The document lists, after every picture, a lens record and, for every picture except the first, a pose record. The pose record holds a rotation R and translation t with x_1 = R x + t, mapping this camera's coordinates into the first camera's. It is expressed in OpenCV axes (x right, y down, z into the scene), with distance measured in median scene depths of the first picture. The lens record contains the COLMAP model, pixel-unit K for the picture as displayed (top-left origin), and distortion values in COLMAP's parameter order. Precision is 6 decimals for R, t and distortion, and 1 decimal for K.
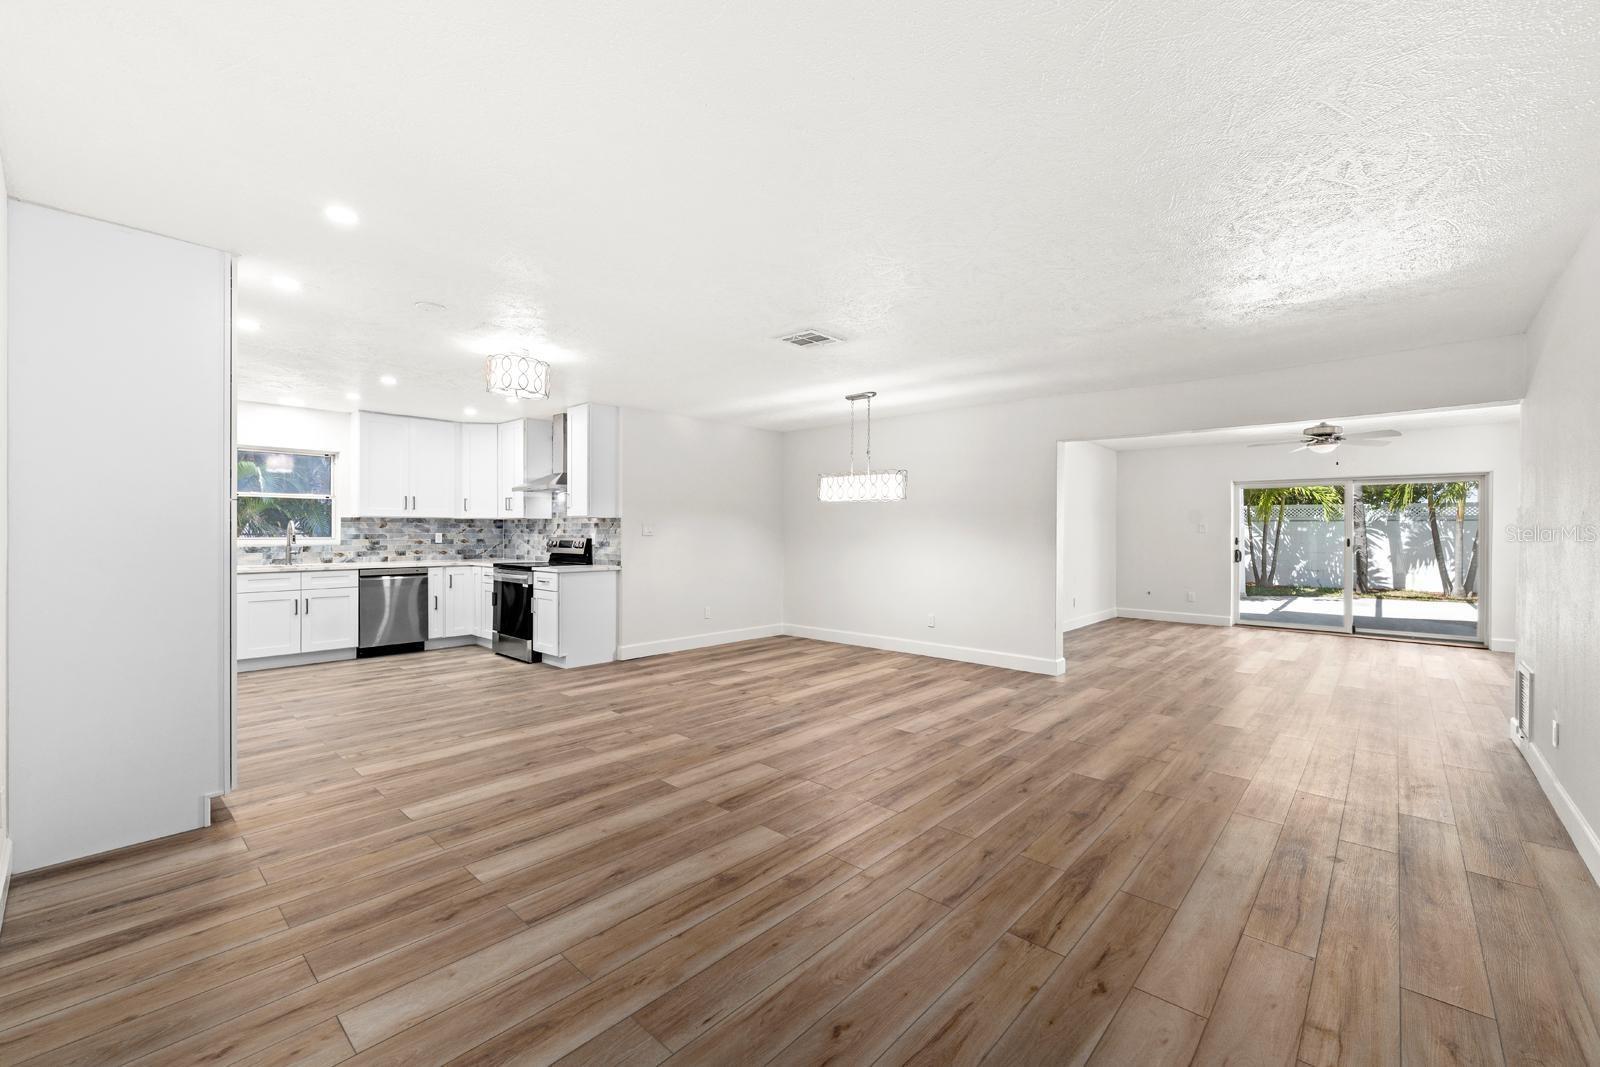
lens RADIAL K [[650.7, 0, 791.9], [0, 650.7, 529.6], [0, 0, 1]] dist [0.000770, 0.000473]
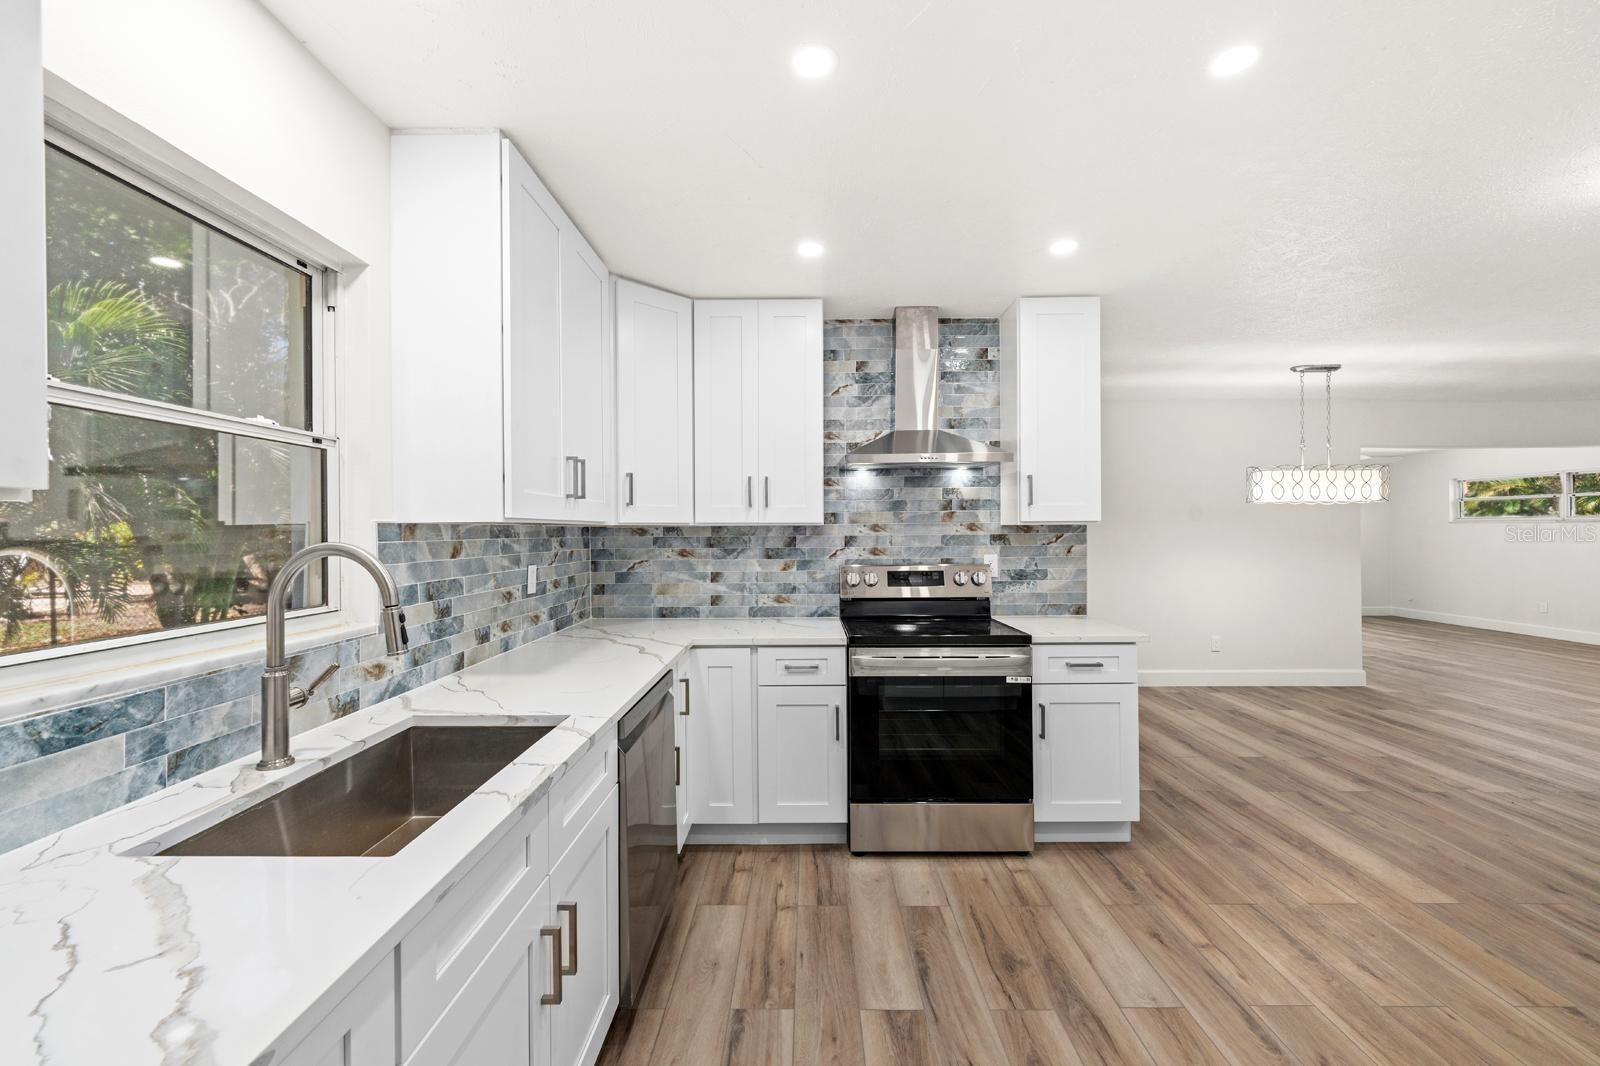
lens RADIAL K [[650.7, 0, 801.9], [0, 650.7, 530.3], [0, 0, 1]] dist [0.000770, 0.000473]
pose [[0.745578, -0.006364, 0.666388, -0.725857], [0.008528, 0.999964, 0.000008, -0.014169], [-0.666364, 0.005678, 0.745605, 0.689451]]
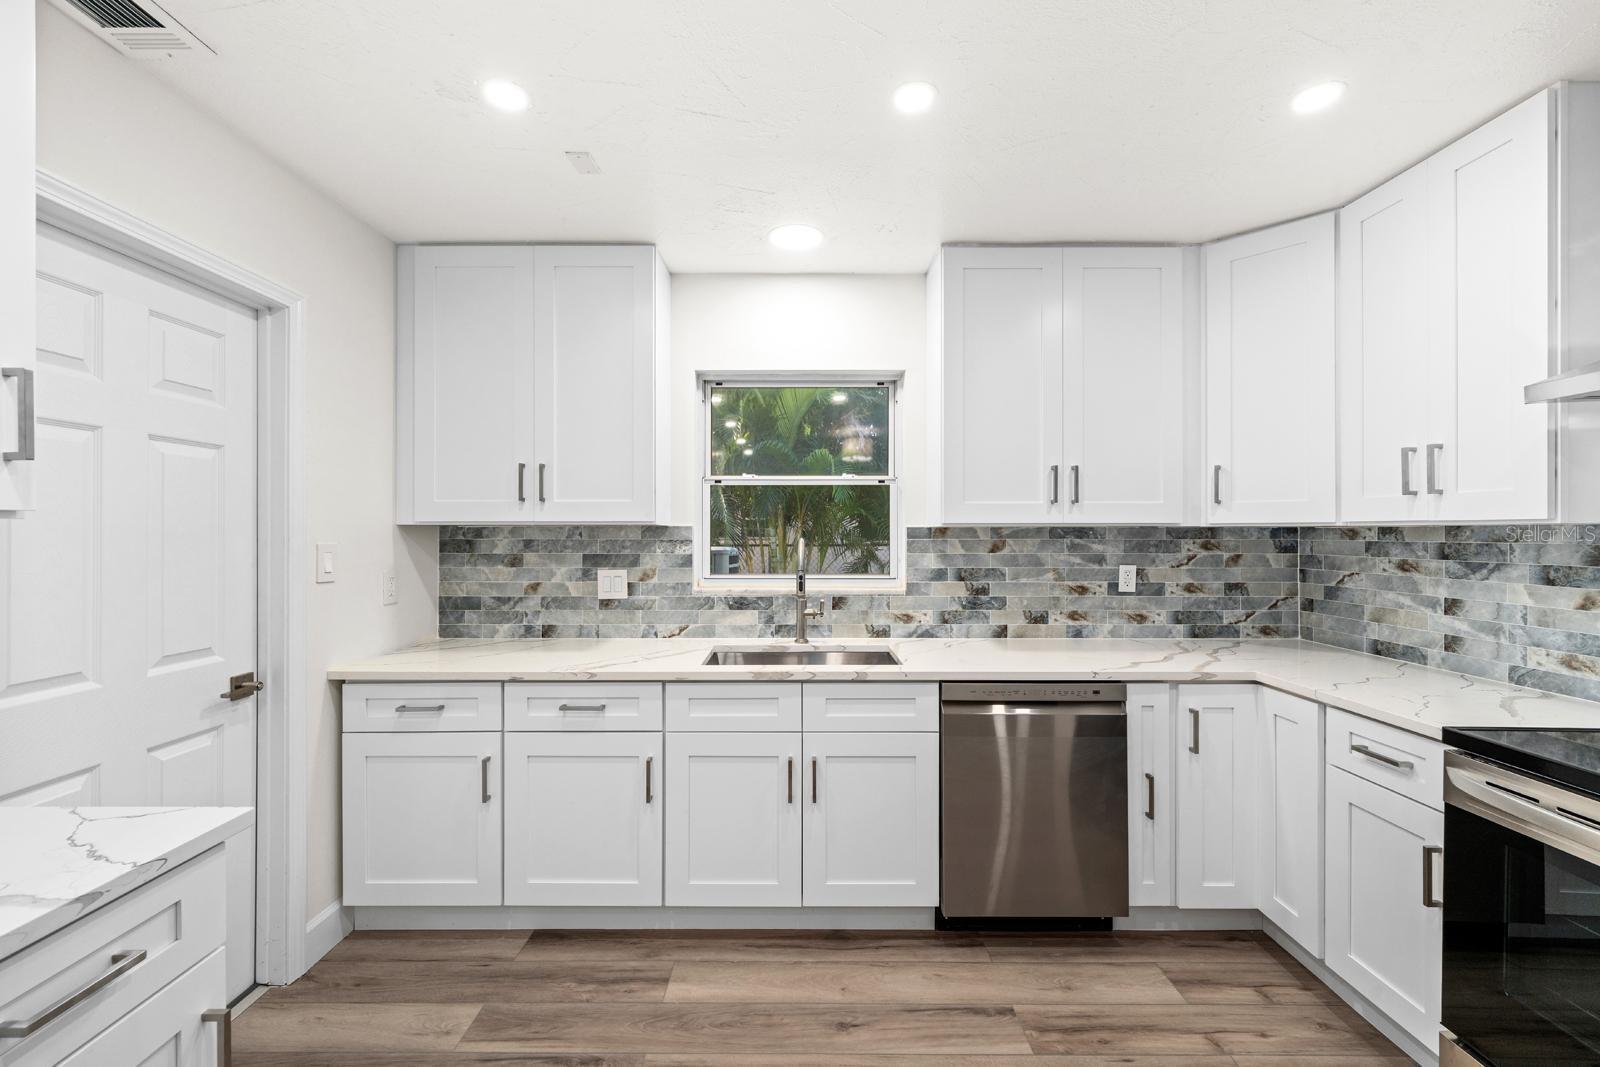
lens RADIAL K [[650.7, 0, 800.1], [0, 650.7, 531.0], [0, 0, 1]] dist [0.000770, 0.000473]
pose [[0.675616, -0.004241, -0.737241, -0.426979], [0.001404, 0.999989, -0.004466, -0.014524], [0.737252, 0.001982, 0.675615, 0.659962]]
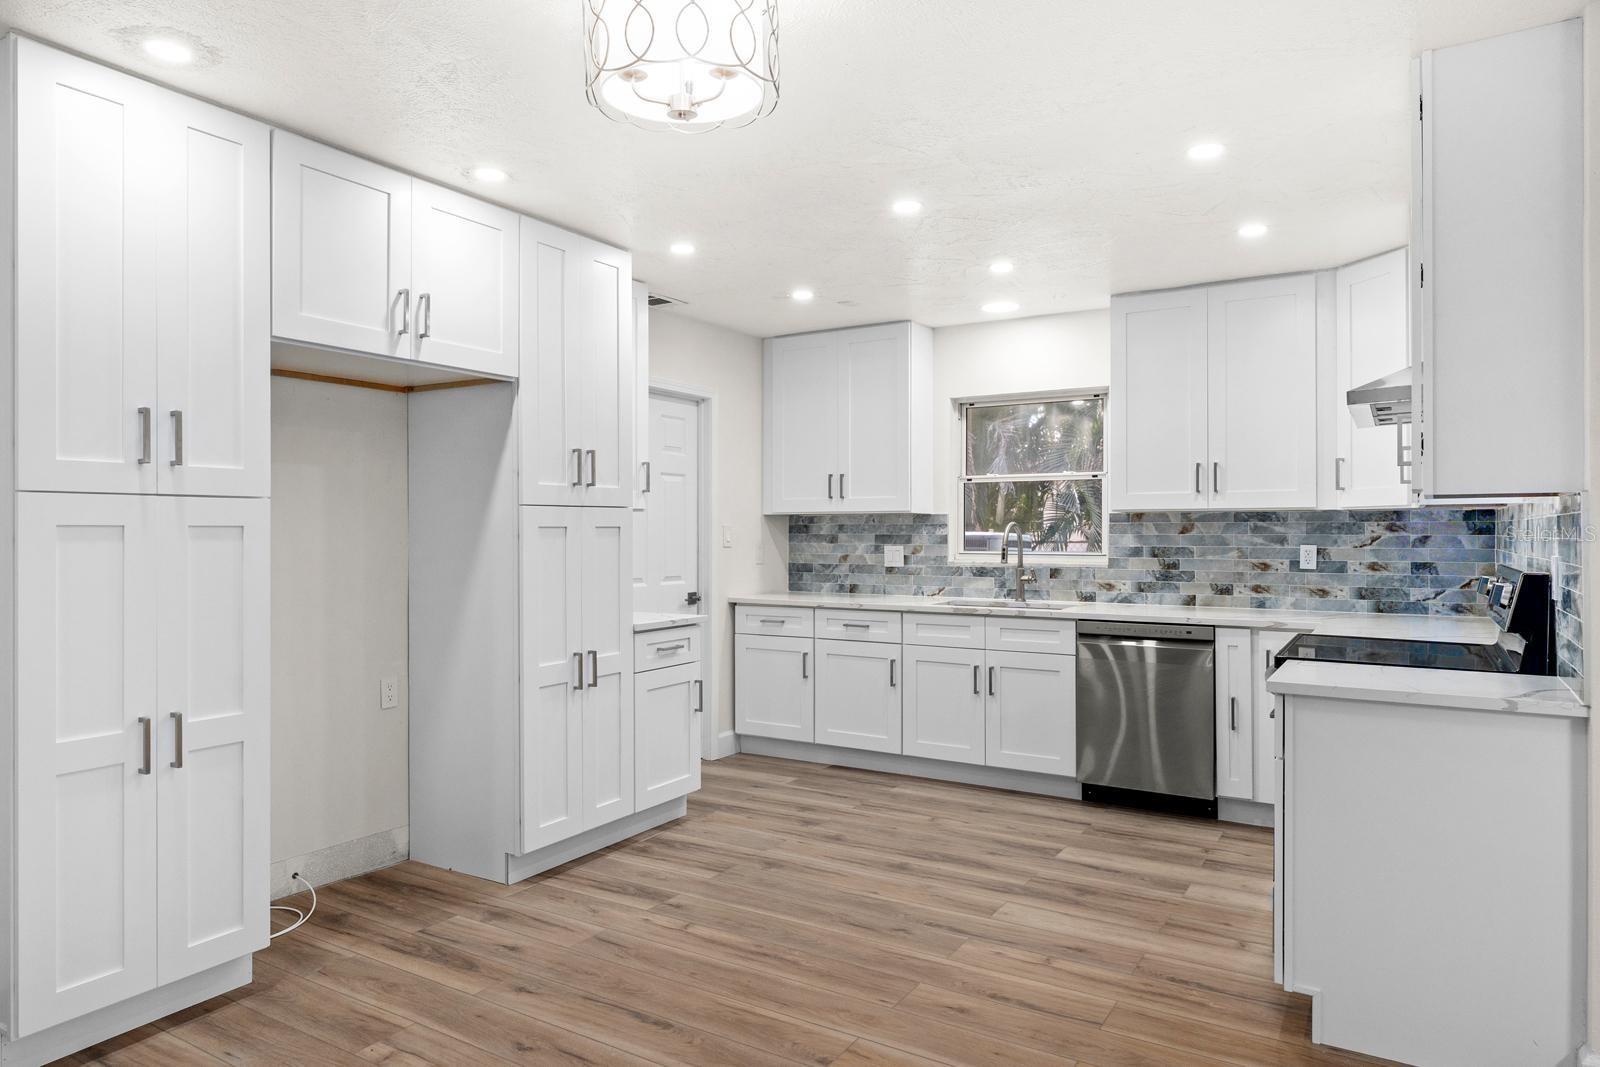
lens RADIAL K [[1008.3, 0, 810.0], [0, 1008.3, 518.6], [0, 0, 1]] dist [0.008470, -0.000929]
pose [[0.199519, -0.014153, -0.979792, 0.034185], [0.001166, 0.999898, -0.014206, -0.003647], [0.979893, 0.001691, 0.199515, 0.602391]]
